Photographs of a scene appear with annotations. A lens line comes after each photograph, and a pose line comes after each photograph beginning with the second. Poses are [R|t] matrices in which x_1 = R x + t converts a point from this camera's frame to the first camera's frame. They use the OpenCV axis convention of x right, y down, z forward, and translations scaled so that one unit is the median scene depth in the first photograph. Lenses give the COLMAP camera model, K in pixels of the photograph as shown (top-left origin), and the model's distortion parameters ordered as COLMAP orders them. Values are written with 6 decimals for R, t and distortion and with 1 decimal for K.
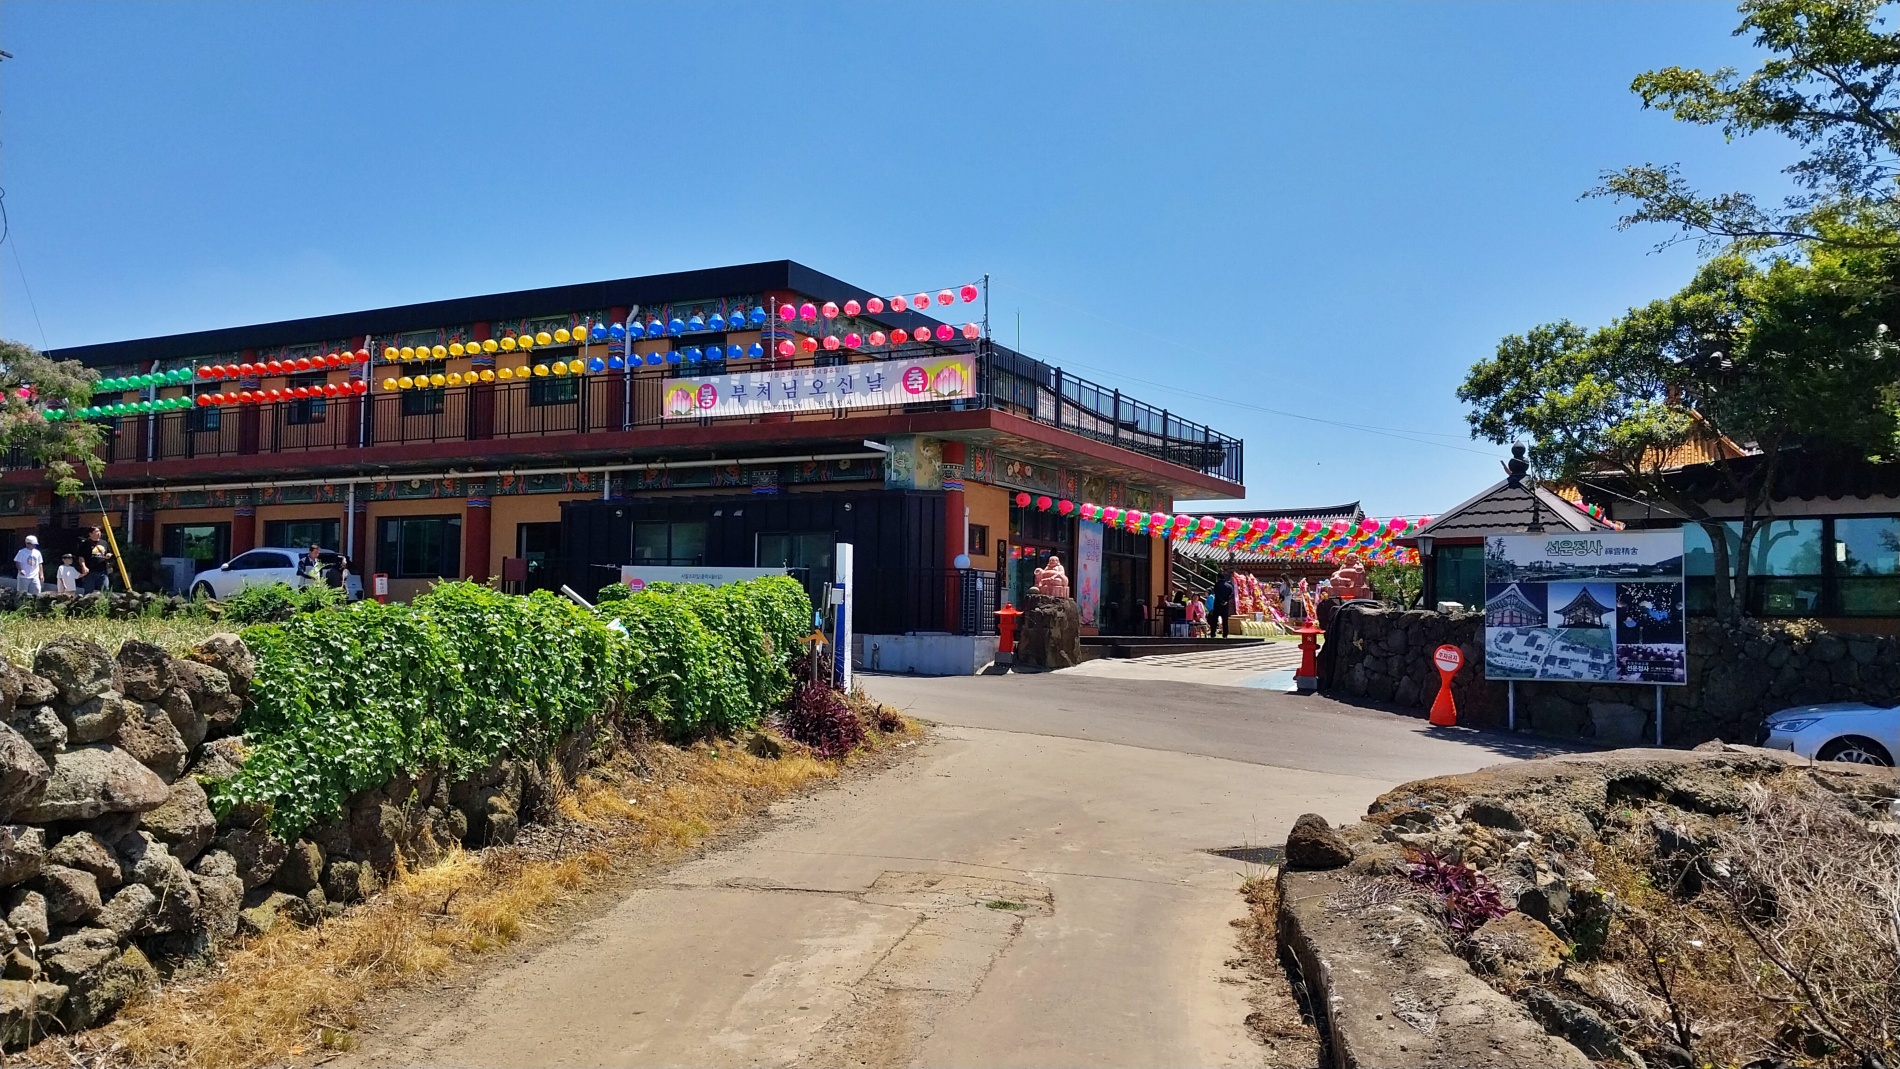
lens RADIAL K [[1515.4, 0, 963.3], [0, 1515.4, 538.2], [0, 0, 1]] dist [0.022971, -0.037107]
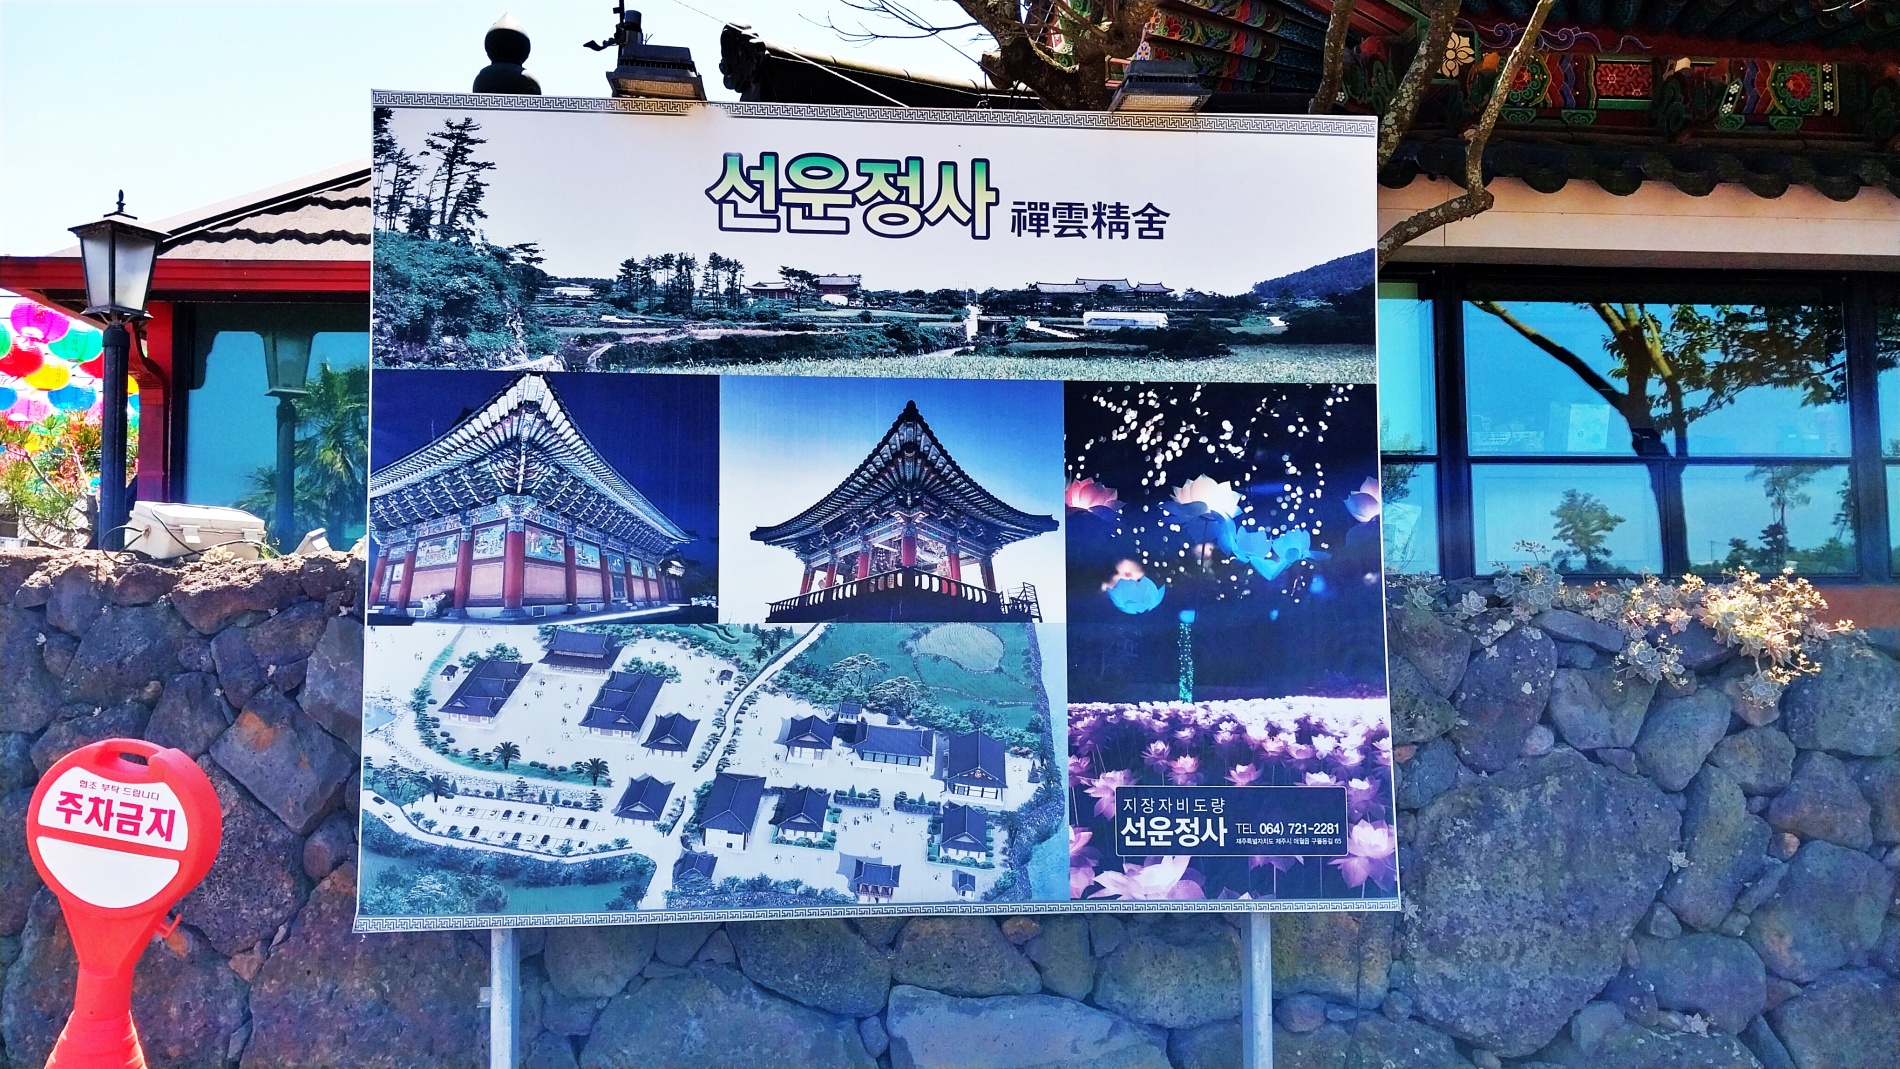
lens RADIAL K [[1515.4, 0, 961.0], [0, 1515.4, 539.1], [0, 0, 1]] dist [0.022971, -0.037107]
pose [[0.768171, 0.025063, 0.639754, 0.294744], [-0.023686, 0.999662, -0.010722, 0.050748], [-0.639806, -0.006917, 0.768505, 0.851630]]
